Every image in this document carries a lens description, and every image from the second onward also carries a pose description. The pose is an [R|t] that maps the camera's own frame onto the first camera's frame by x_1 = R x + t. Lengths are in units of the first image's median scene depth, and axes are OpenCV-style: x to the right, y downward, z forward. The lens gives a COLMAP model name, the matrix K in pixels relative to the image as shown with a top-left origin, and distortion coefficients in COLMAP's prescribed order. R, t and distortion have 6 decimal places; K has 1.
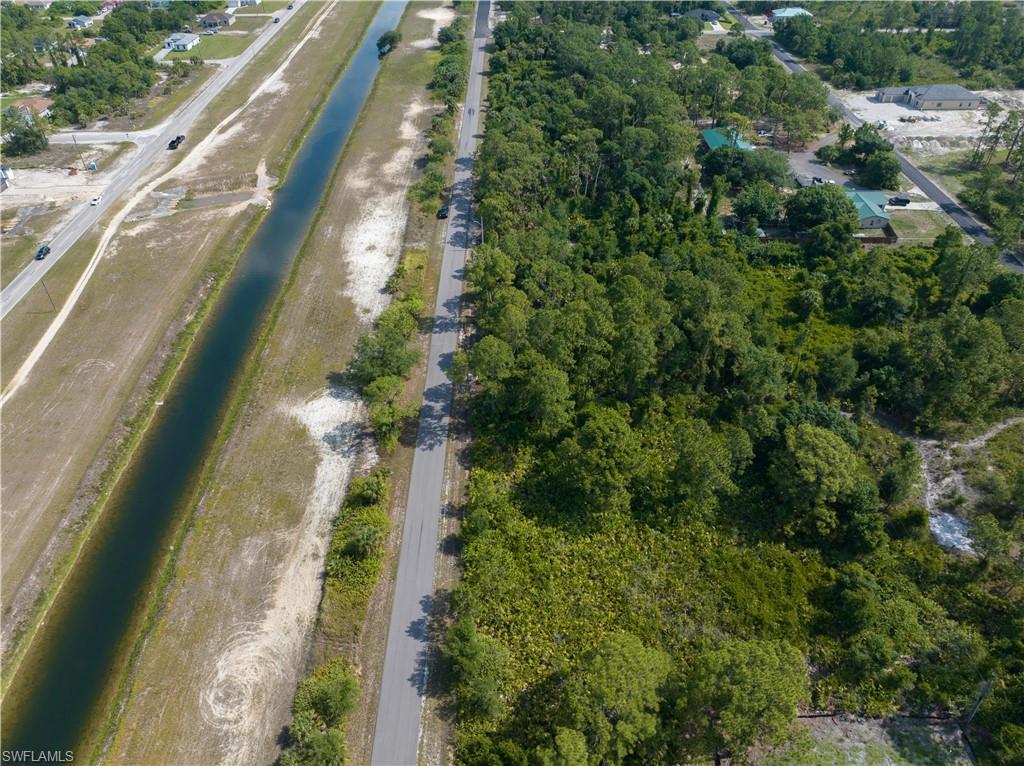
lens RADIAL K [[720.1, 0, 512.0], [0, 720.1, 383.0], [0, 0, 1]] dist [-0.038560, 0.005685]
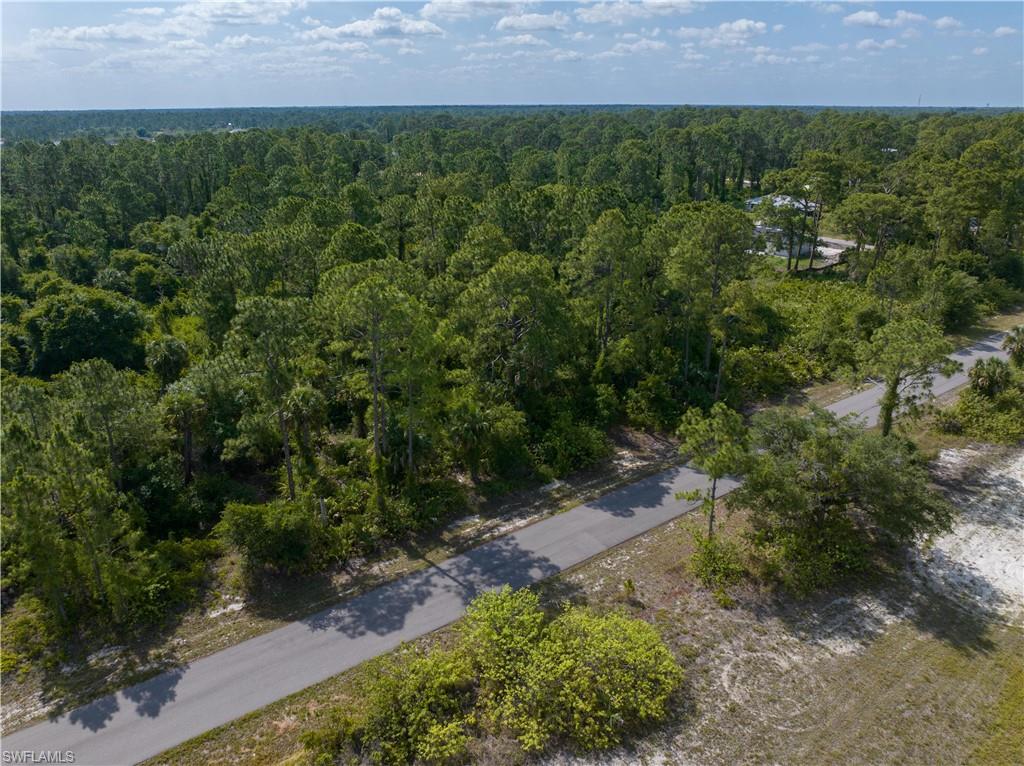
lens RADIAL K [[731.1, 0, 512.0], [0, 731.1, 383.0], [0, 0, 1]] dist [-0.043098, 0.009792]
pose [[-0.586505, -0.281219, 0.759558, -0.248345], [0.513439, 0.596196, 0.617196, -0.252988], [-0.626412, 0.751975, -0.205283, 0.821667]]
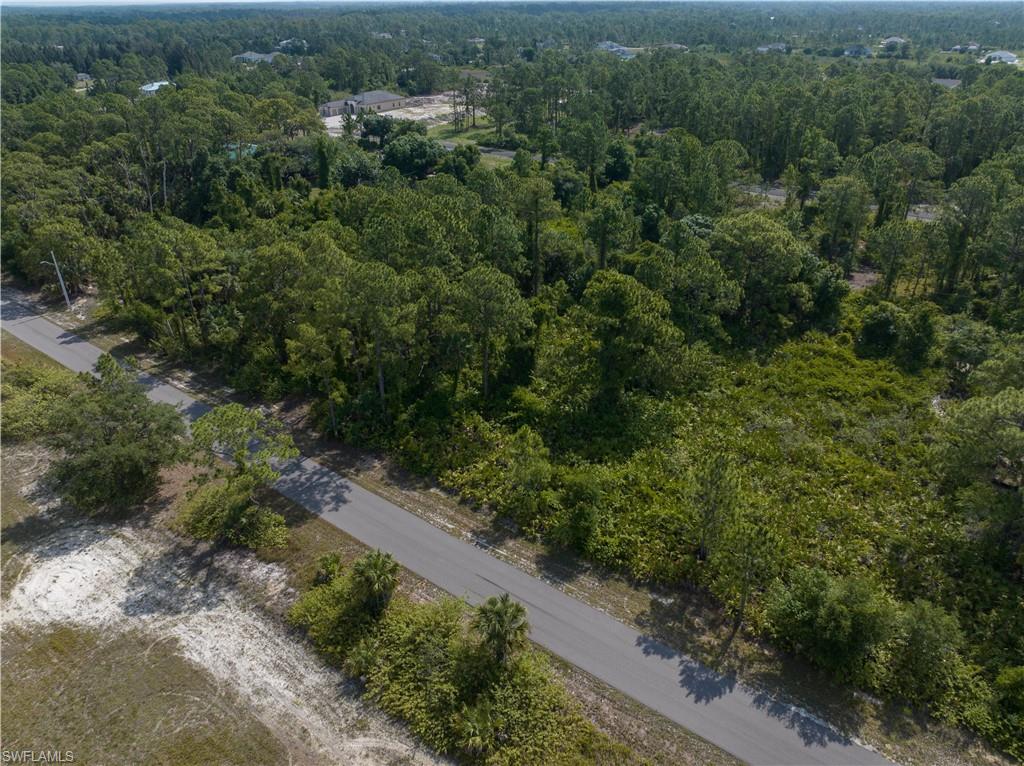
lens RADIAL K [[720.1, 0, 512.0], [0, 720.1, 383.0], [0, 0, 1]] dist [-0.038560, 0.005685]
pose [[0.606035, -0.380415, 0.698574, -0.249952], [0.503291, 0.863464, 0.033586, 0.040065], [-0.615970, 0.331232, 0.714749, 0.338588]]
